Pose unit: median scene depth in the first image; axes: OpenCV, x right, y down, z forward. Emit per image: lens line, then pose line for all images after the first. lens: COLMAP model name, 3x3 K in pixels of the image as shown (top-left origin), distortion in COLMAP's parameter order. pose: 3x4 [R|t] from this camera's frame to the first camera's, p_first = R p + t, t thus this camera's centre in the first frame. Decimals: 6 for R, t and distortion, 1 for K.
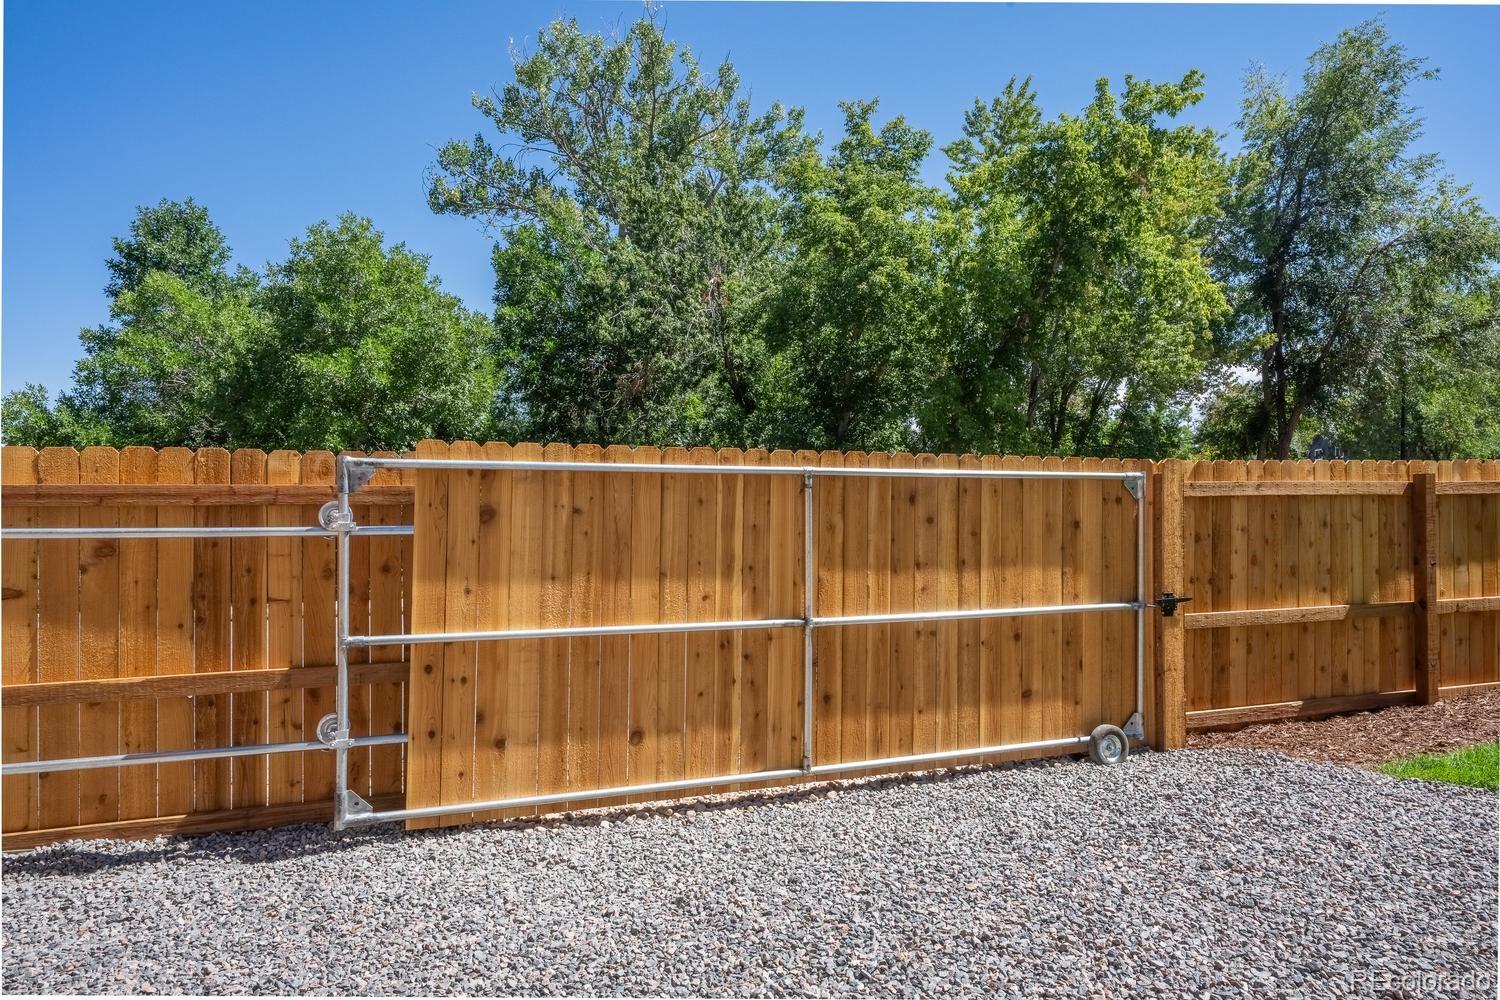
lens RADIAL K [[922.6, 0, 750.0], [0, 922.6, 500.0], [0, 0, 1]] dist [0.035643, 0.000078]
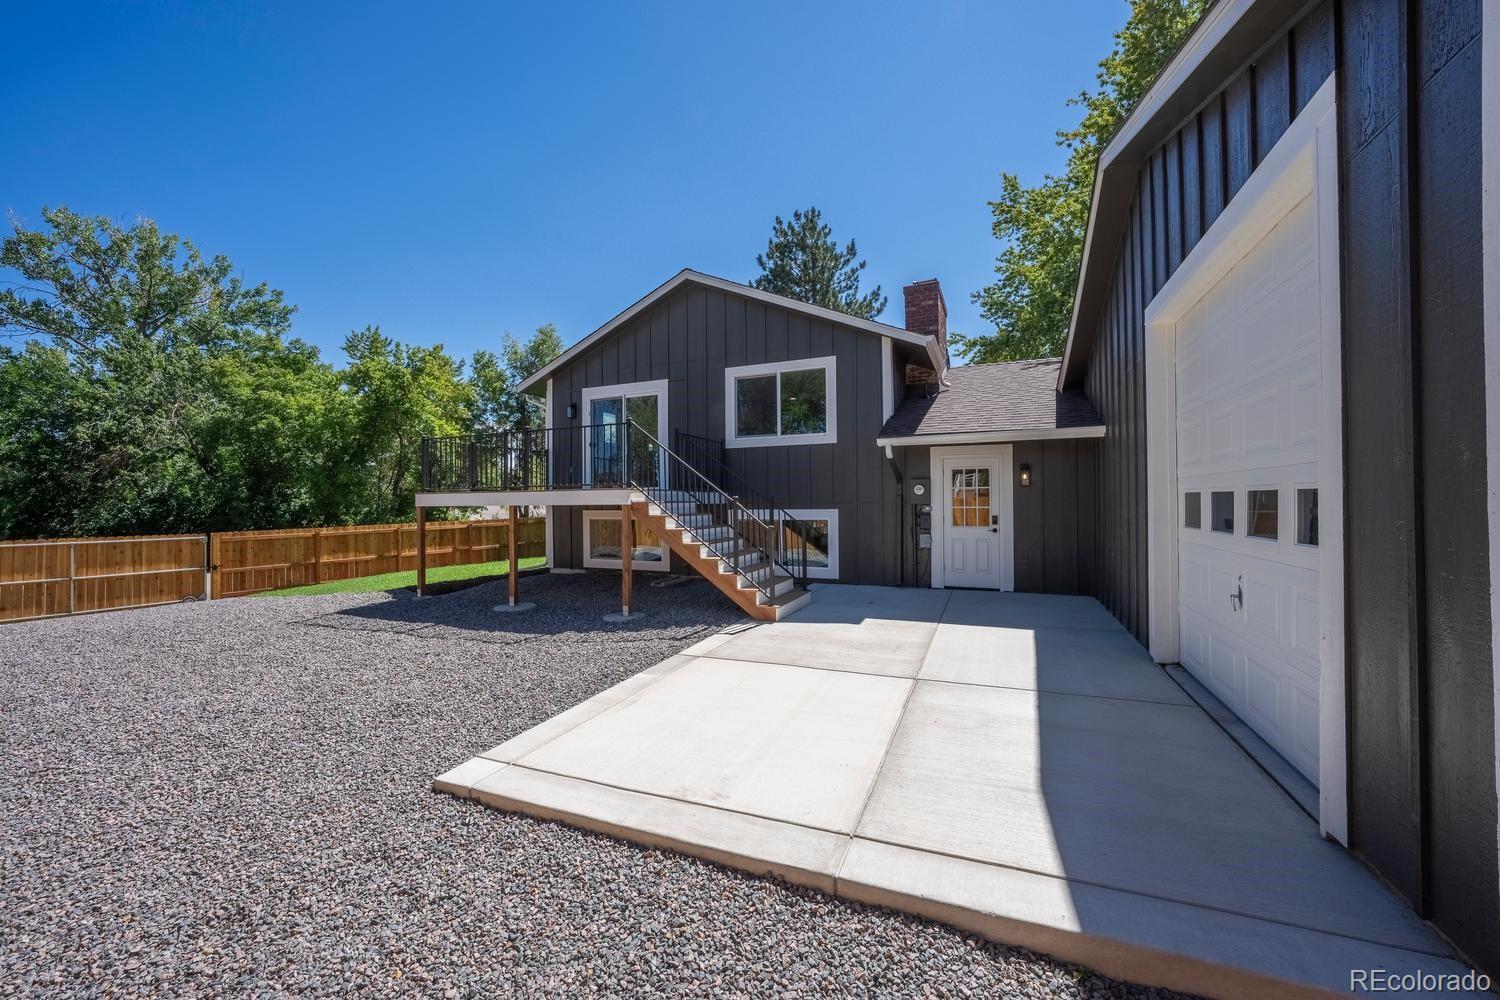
lens RADIAL K [[551.6, 0, 751.8], [0, 551.6, 496.1], [0, 0, 1]] dist [-0.010074, 0.000127]
pose [[0.786119, 0.000050, 0.618076, 0.202145], [0.005084, 0.999966, -0.006547, -0.044915], [-0.618055, 0.008289, 0.786091, -0.603063]]
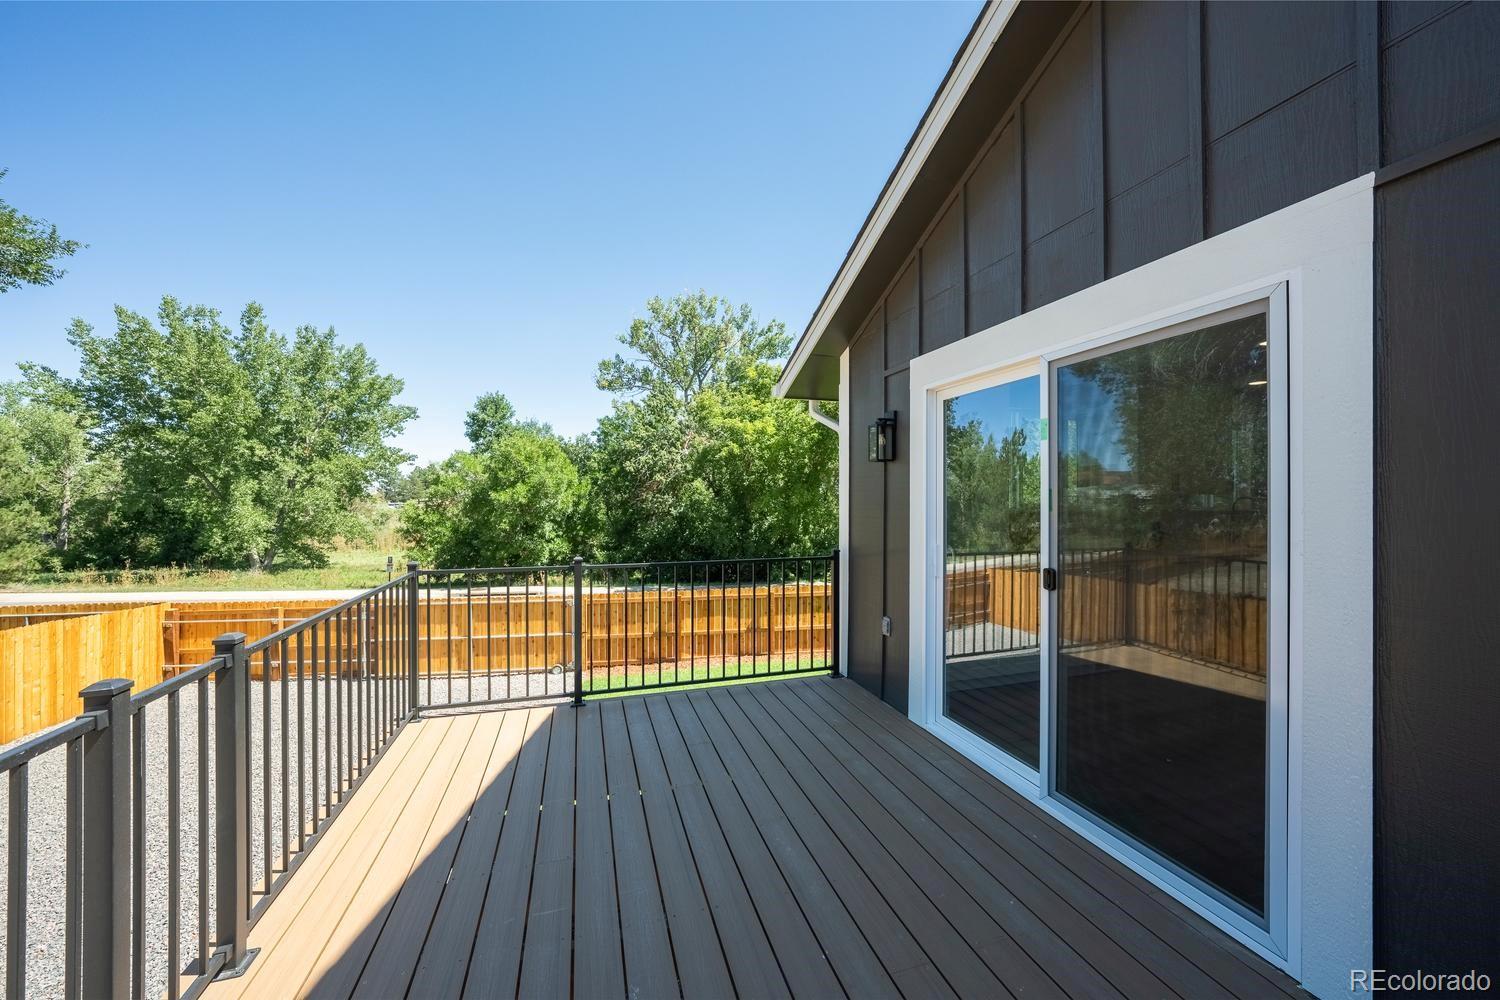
lens RADIAL K [[551.6, 0, 751.8], [0, 551.6, 496.1], [0, 0, 1]] dist [-0.010074, 0.000127]
pose [[0.980660, 0.002426, -0.195703, 0.381487], [-0.001375, 0.999984, 0.005511, -0.112886], [0.195713, -0.005135, 0.980648, -0.260502]]
